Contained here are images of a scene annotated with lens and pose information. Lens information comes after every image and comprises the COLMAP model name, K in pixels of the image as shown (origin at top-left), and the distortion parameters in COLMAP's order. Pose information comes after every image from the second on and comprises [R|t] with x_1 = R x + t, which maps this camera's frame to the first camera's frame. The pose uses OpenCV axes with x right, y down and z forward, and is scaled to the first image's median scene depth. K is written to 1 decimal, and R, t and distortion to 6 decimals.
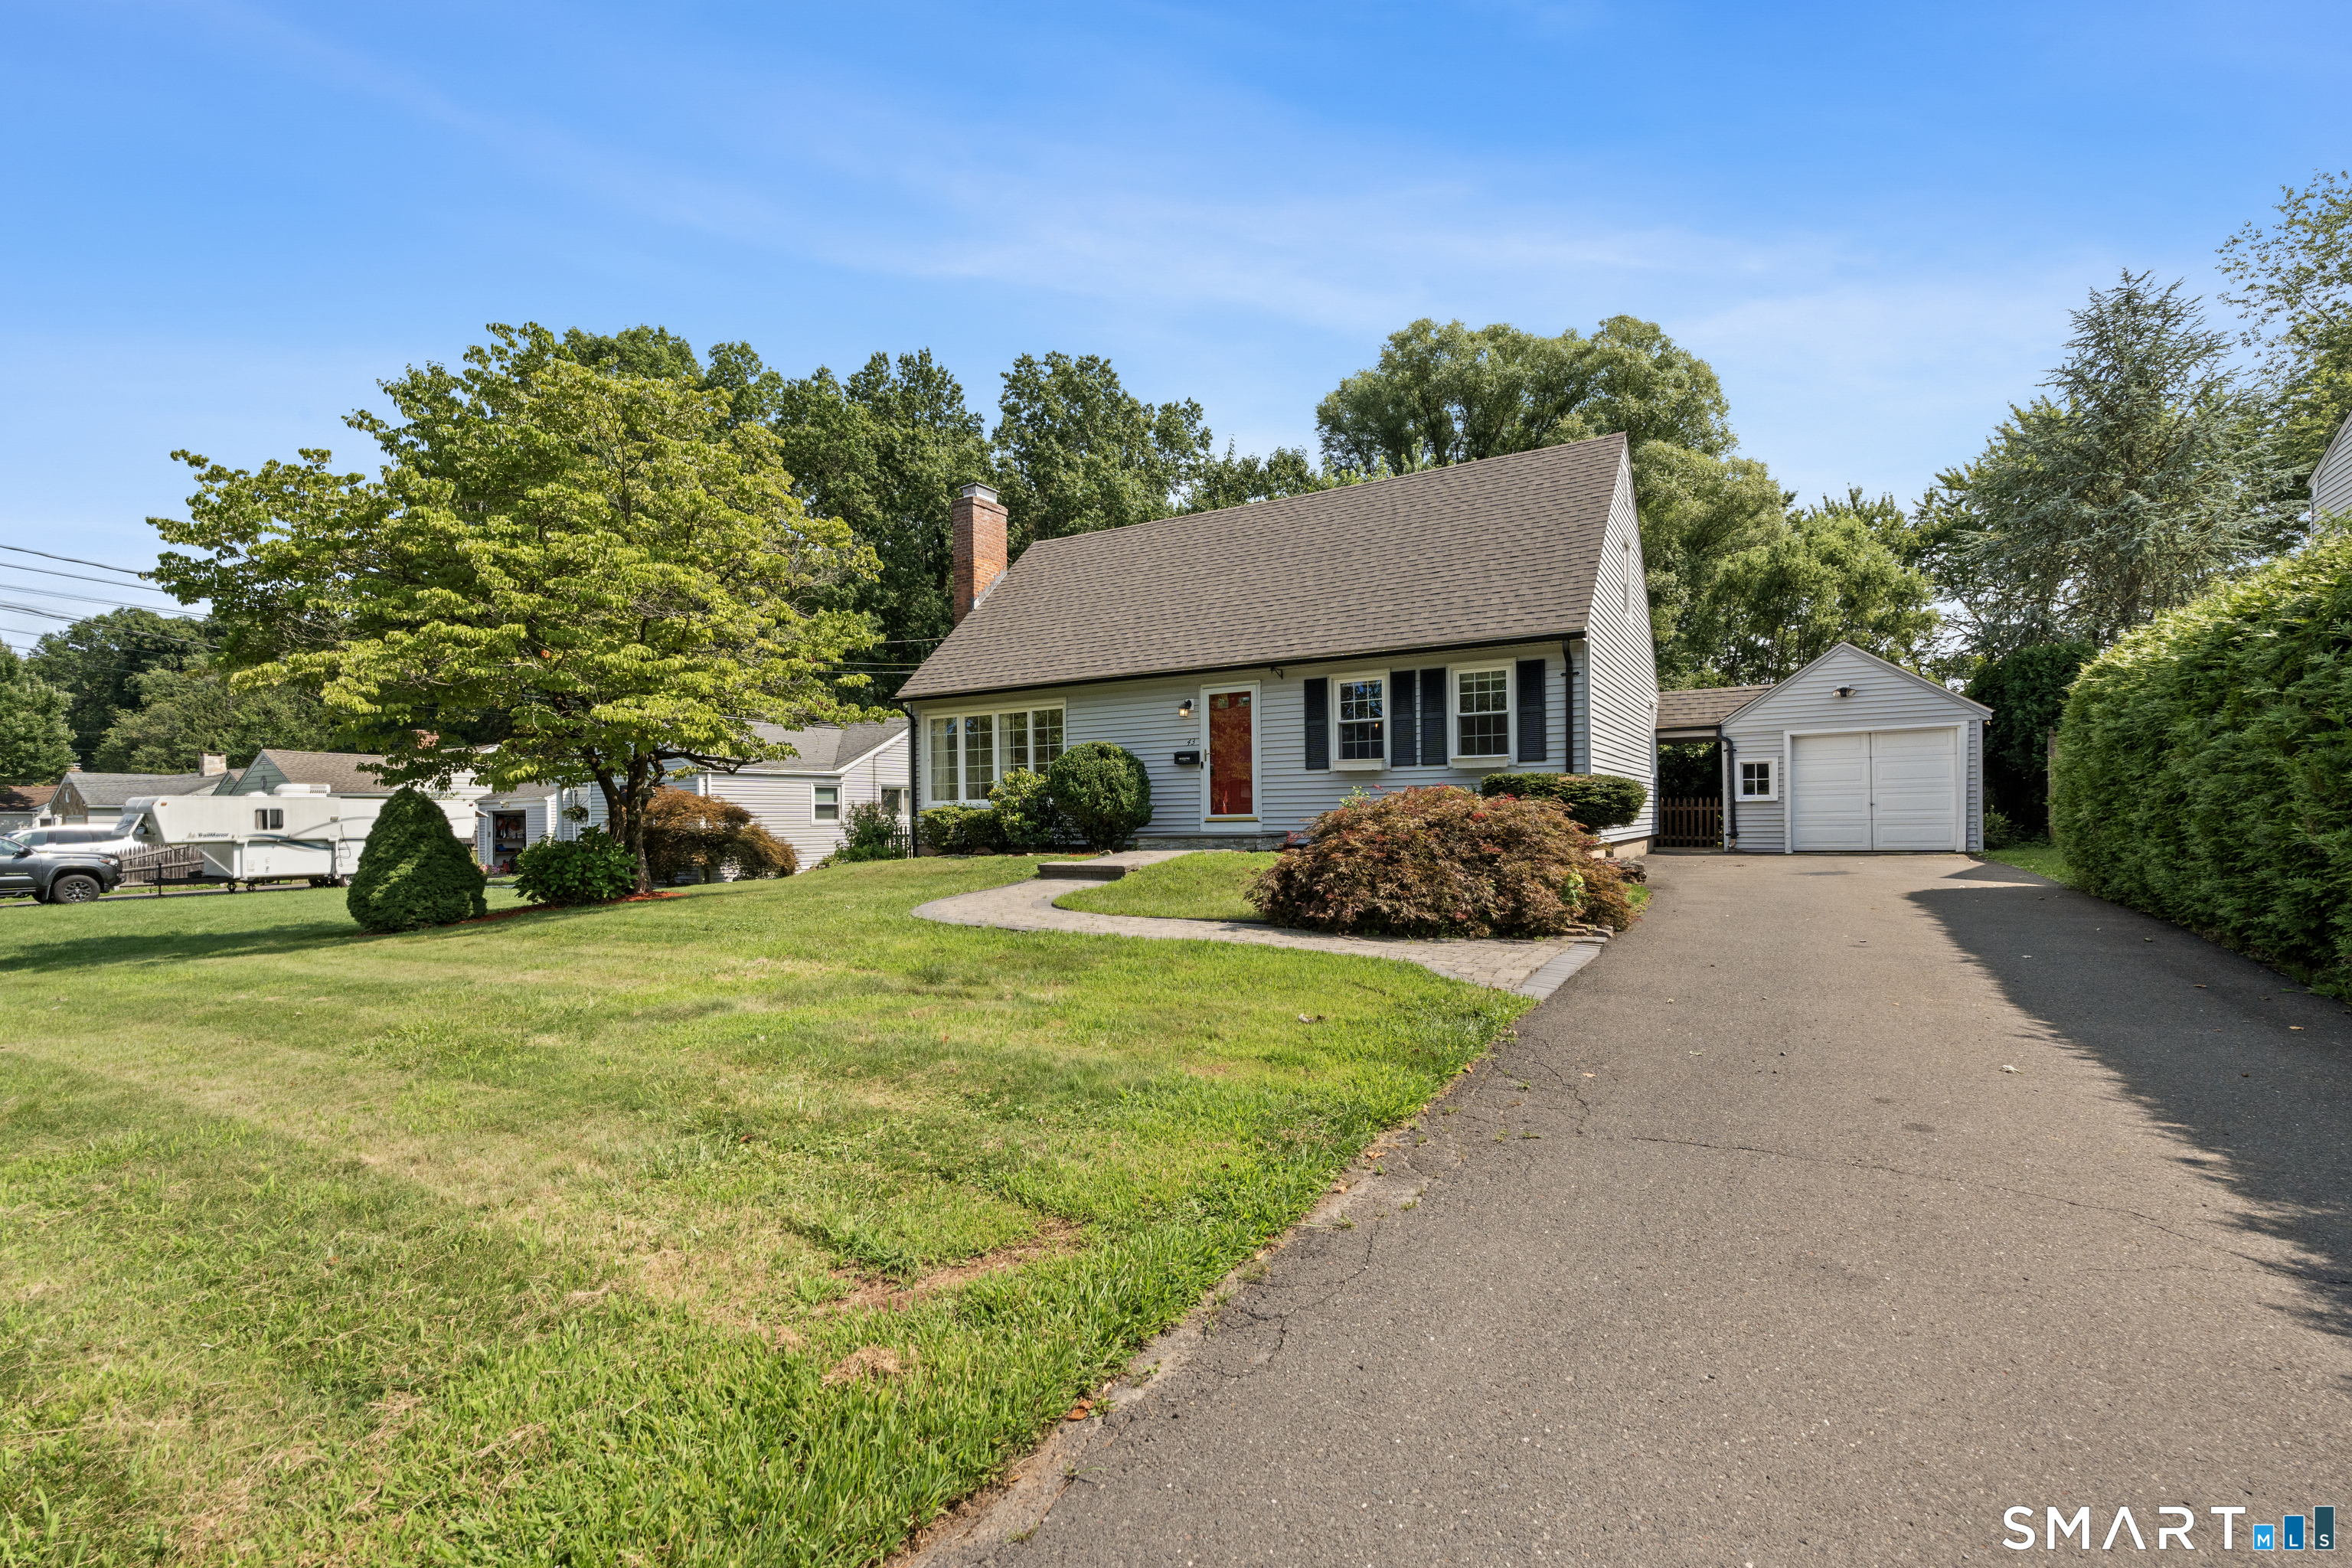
lens RADIAL K [[1027.0, 0, 1169.7], [0, 1027.0, 801.1], [0, 0, 1]] dist [0.000007, -0.000215]
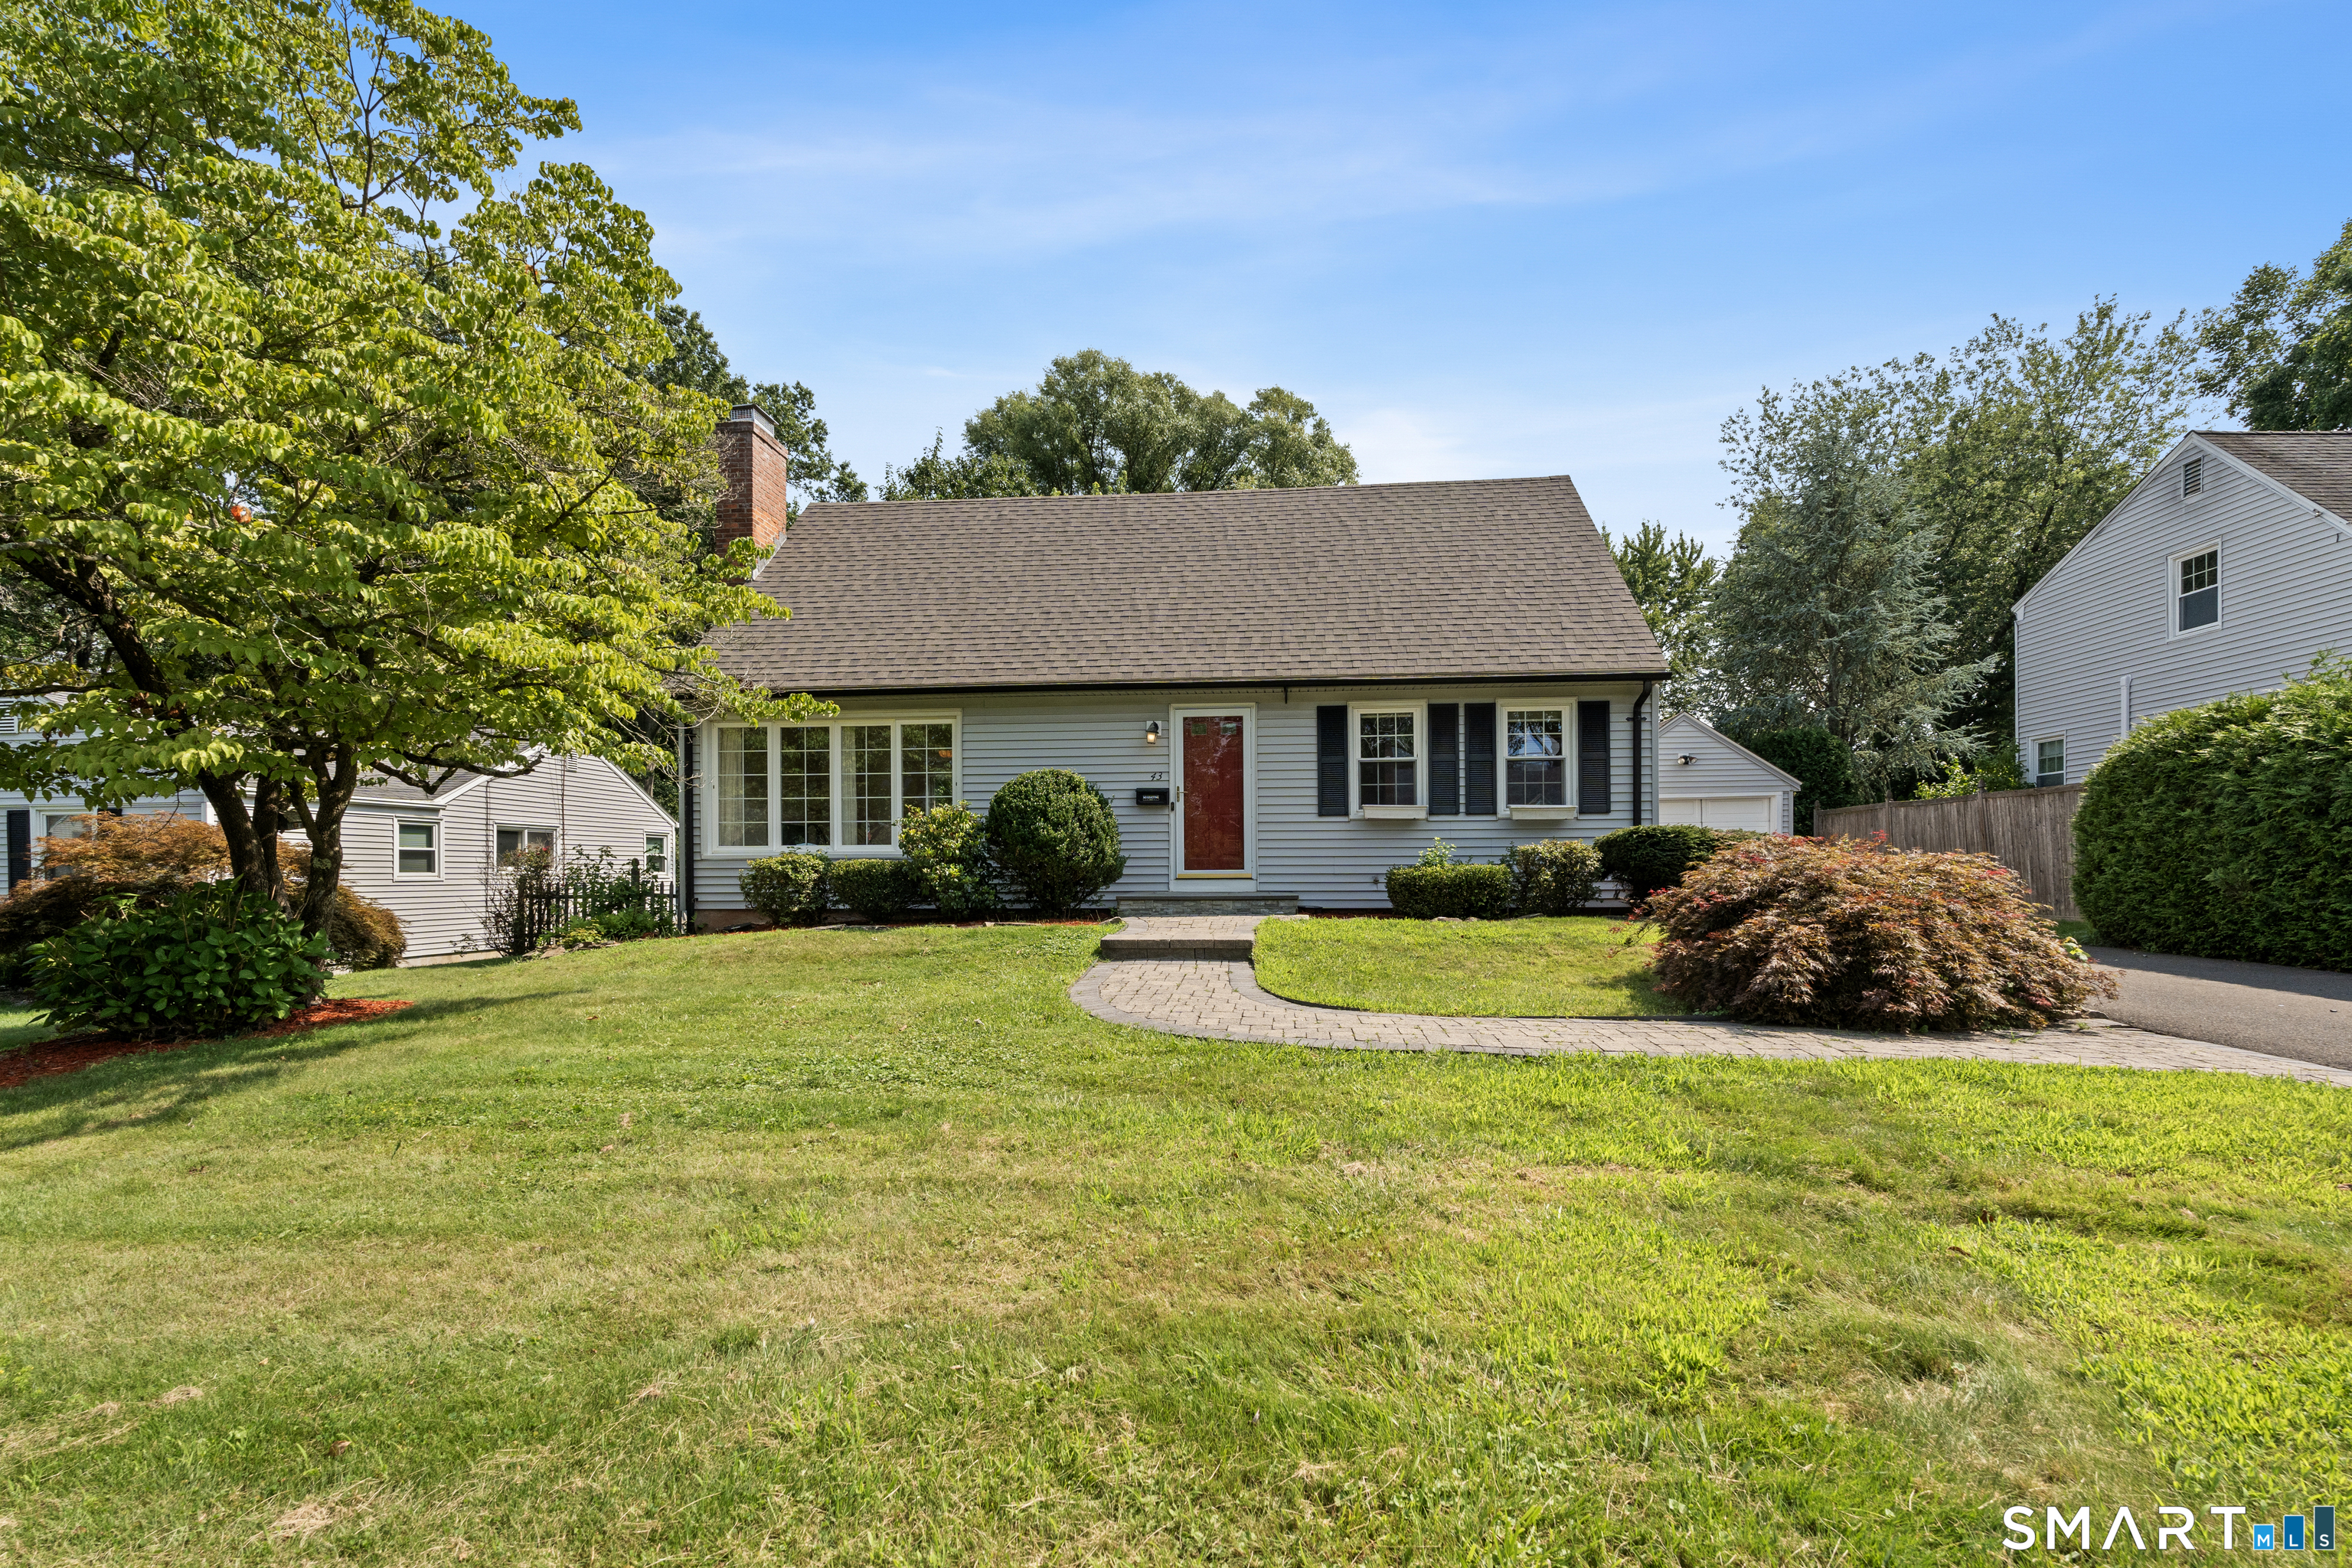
lens RADIAL K [[1070.3, 0, 1184.9], [0, 1070.3, 844.1], [0, 0, 1]] dist [-0.000784, -0.000106]
pose [[0.901439, 0.020474, 0.432421, -0.327851], [-0.013898, 0.999735, -0.018363, 0.008678], [-0.432682, 0.010543, 0.901485, 0.277730]]
